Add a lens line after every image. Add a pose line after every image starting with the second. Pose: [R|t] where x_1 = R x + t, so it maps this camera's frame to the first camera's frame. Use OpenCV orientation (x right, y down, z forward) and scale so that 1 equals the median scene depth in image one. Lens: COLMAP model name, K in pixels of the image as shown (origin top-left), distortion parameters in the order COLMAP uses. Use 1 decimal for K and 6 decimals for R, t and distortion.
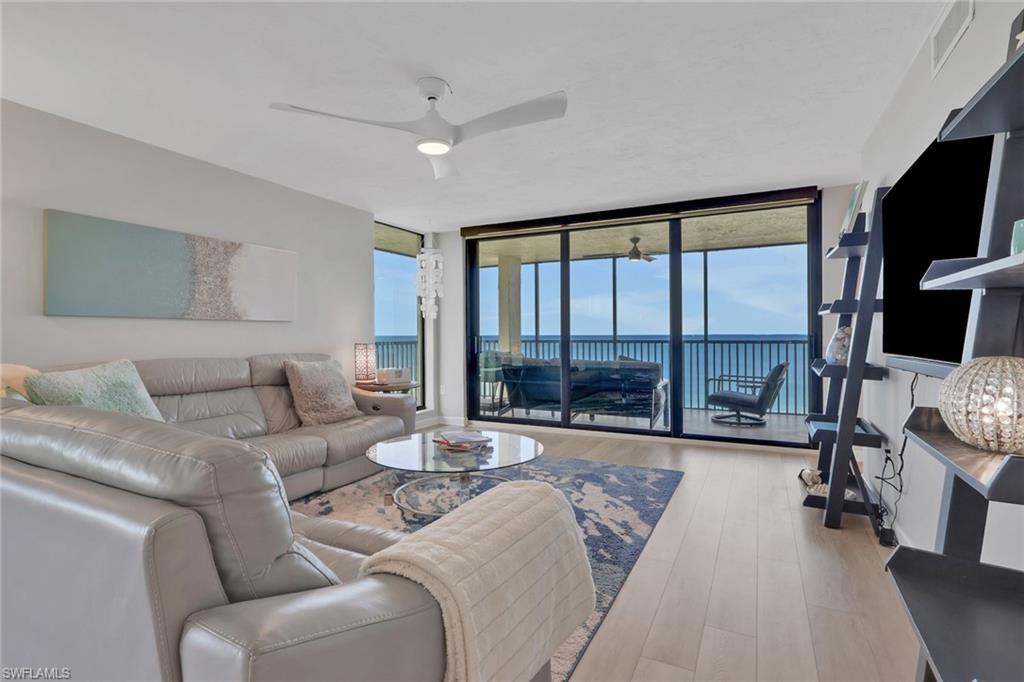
lens RADIAL K [[502.3, 0, 500.6], [0, 502.3, 340.8], [0, 0, 1]] dist [0.000228, -0.000116]
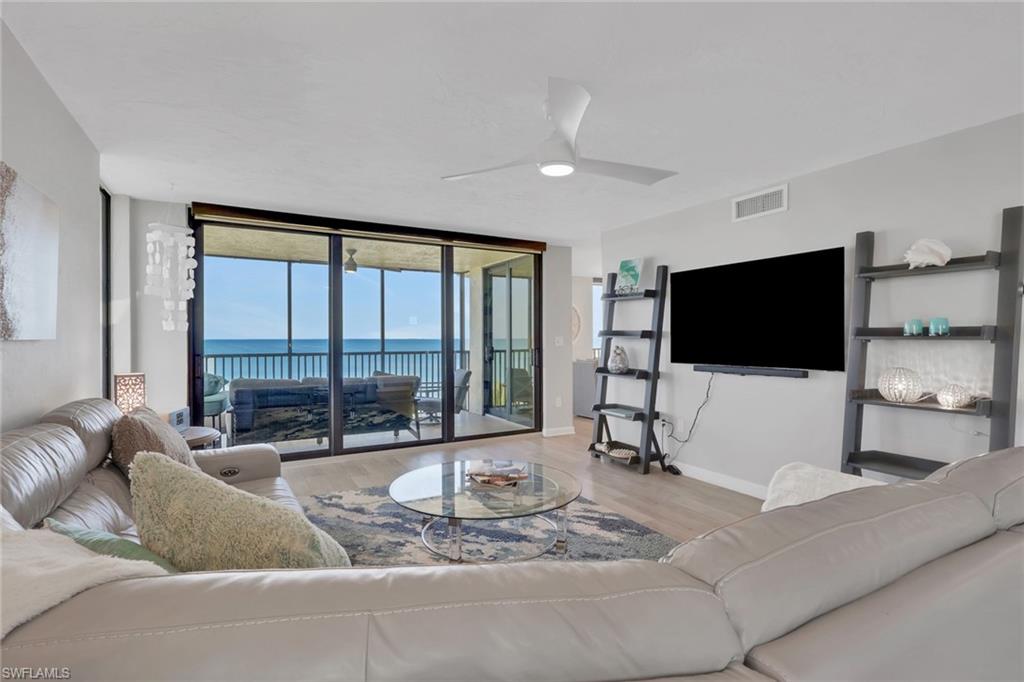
lens RADIAL K [[502.3, 0, 500.6], [0, 502.3, 340.8], [0, 0, 1]] dist [0.000228, -0.000116]
pose [[0.532831, -0.000319, 0.846222, -0.477606], [0.009596, 0.999938, -0.005665, -0.021935], [-0.846167, 0.011138, 0.532801, 0.278490]]
